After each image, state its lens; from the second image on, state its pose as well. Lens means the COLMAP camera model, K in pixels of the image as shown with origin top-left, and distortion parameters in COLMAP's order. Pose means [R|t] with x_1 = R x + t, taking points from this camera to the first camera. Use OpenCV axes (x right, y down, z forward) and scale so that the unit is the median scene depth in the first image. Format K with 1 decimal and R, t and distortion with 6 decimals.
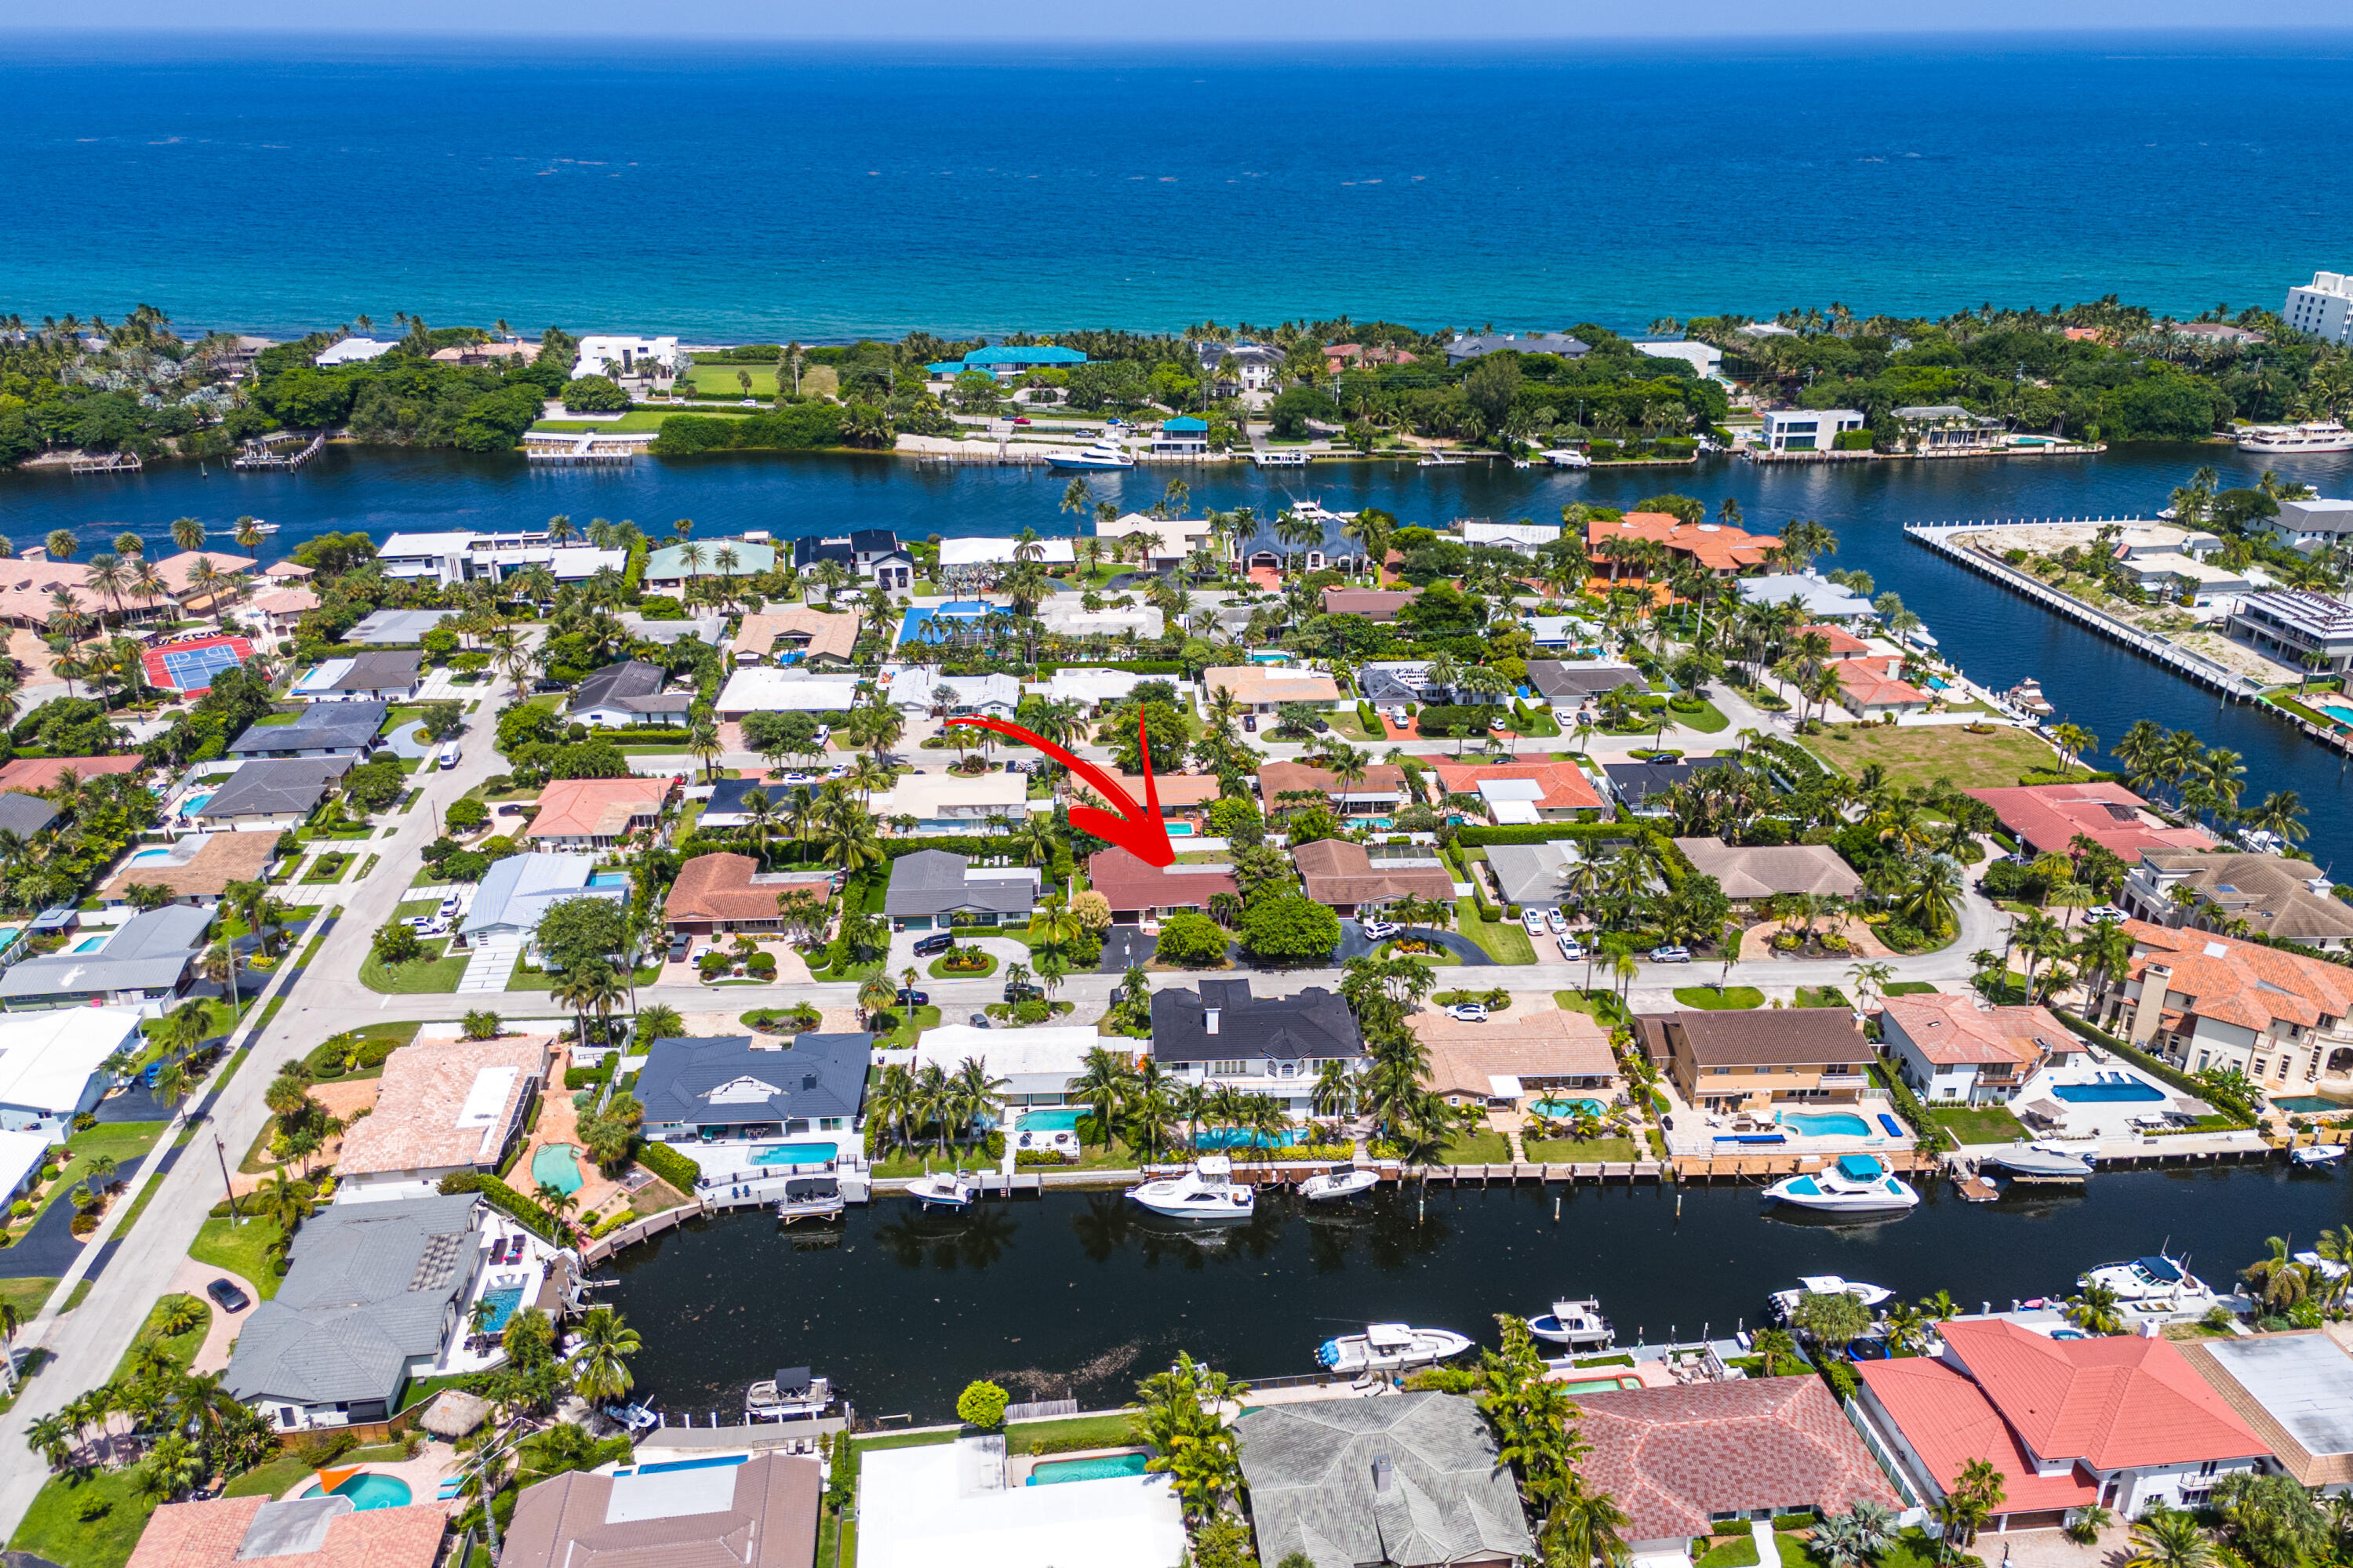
lens RADIAL K [[1767.6, 0, 1176.5], [0, 1767.6, 784.0], [0, 0, 1]] dist [0.056165, -0.007508]
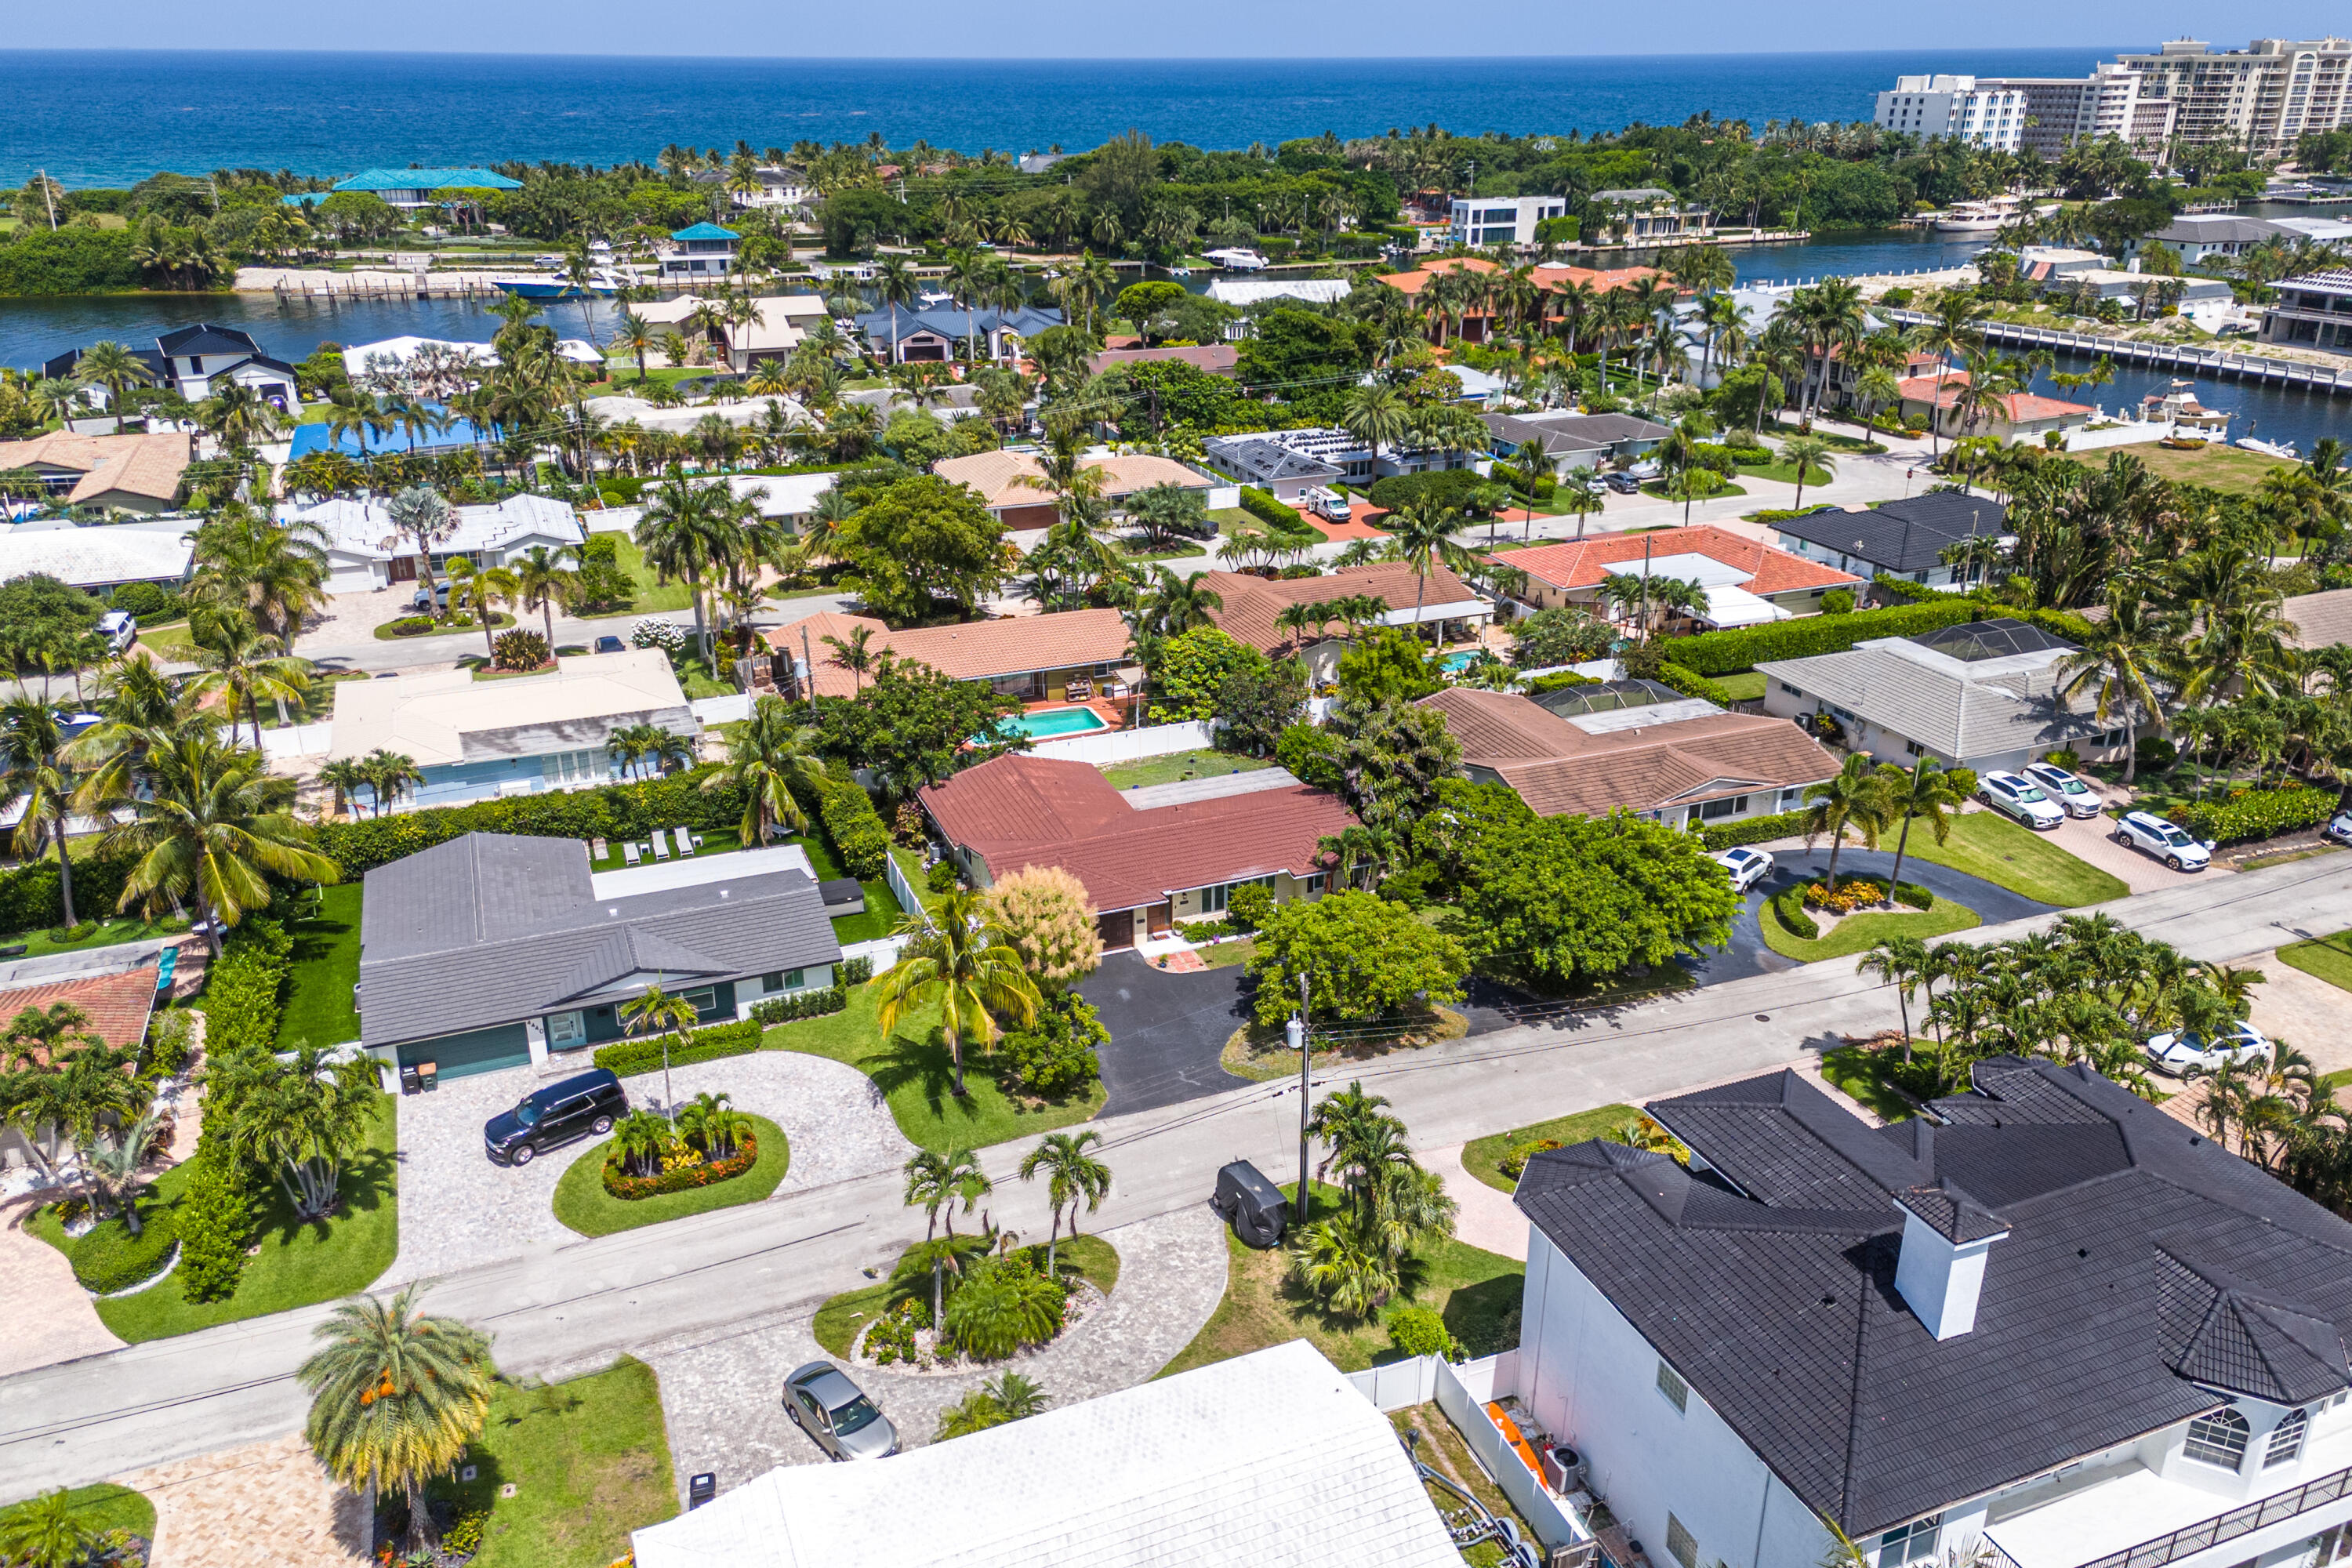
lens RADIAL K [[1722.4, 0, 1186.7], [0, 1722.4, 785.6], [0, 0, 1]] dist [0.052282, -0.002402]
pose [[0.943456, -0.125996, 0.306620, -0.093283], [0.124743, 0.991904, 0.023762, 0.031574], [-0.307131, 0.015830, 0.951535, 0.531892]]
